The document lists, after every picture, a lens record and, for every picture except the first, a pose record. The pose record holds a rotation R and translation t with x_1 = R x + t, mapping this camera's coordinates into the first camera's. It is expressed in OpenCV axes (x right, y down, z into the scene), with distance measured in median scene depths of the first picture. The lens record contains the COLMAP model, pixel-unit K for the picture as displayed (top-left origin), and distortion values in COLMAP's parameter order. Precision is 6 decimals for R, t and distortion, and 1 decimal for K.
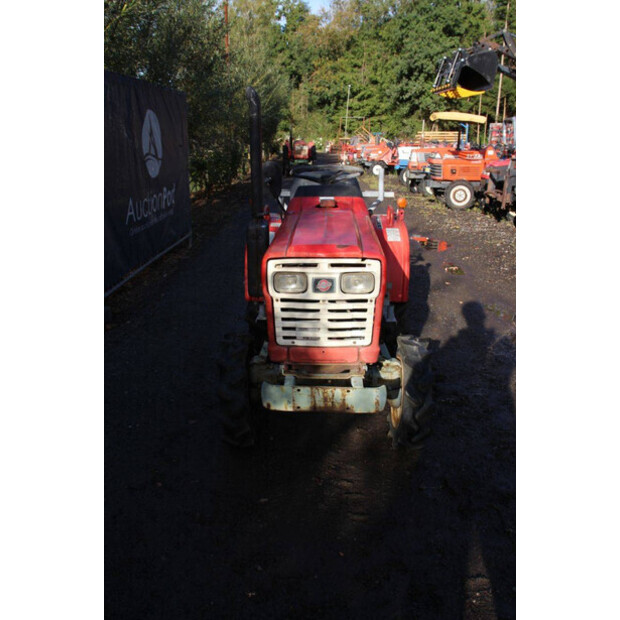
lens RADIAL K [[593.8, 0, 306.4], [0, 593.8, 310.7], [0, 0, 1]] dist [-0.042522, 0.000000]
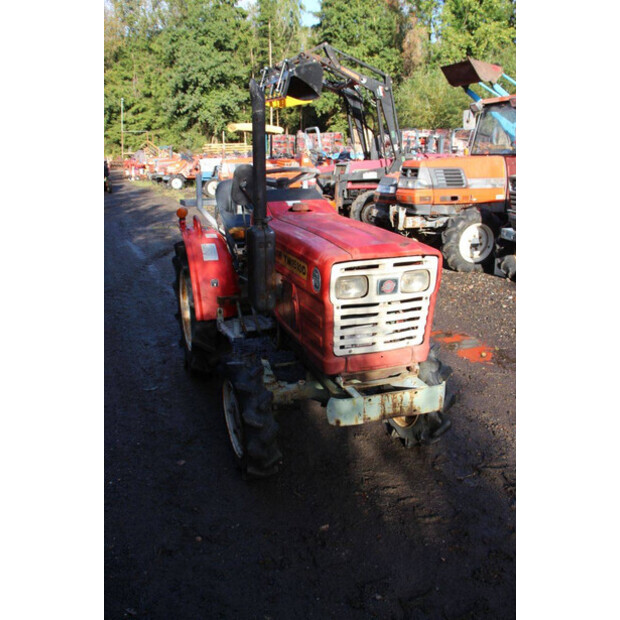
lens RADIAL K [[593.8, 0, 308.8], [0, 593.8, 312.3], [0, 0, 1]] dist [-0.042522, 0.000000]
pose [[0.929633, -0.110401, 0.351561, -0.380042], [0.117260, 0.993100, 0.001792, -0.015921], [-0.349332, 0.039558, 0.936163, 0.133796]]
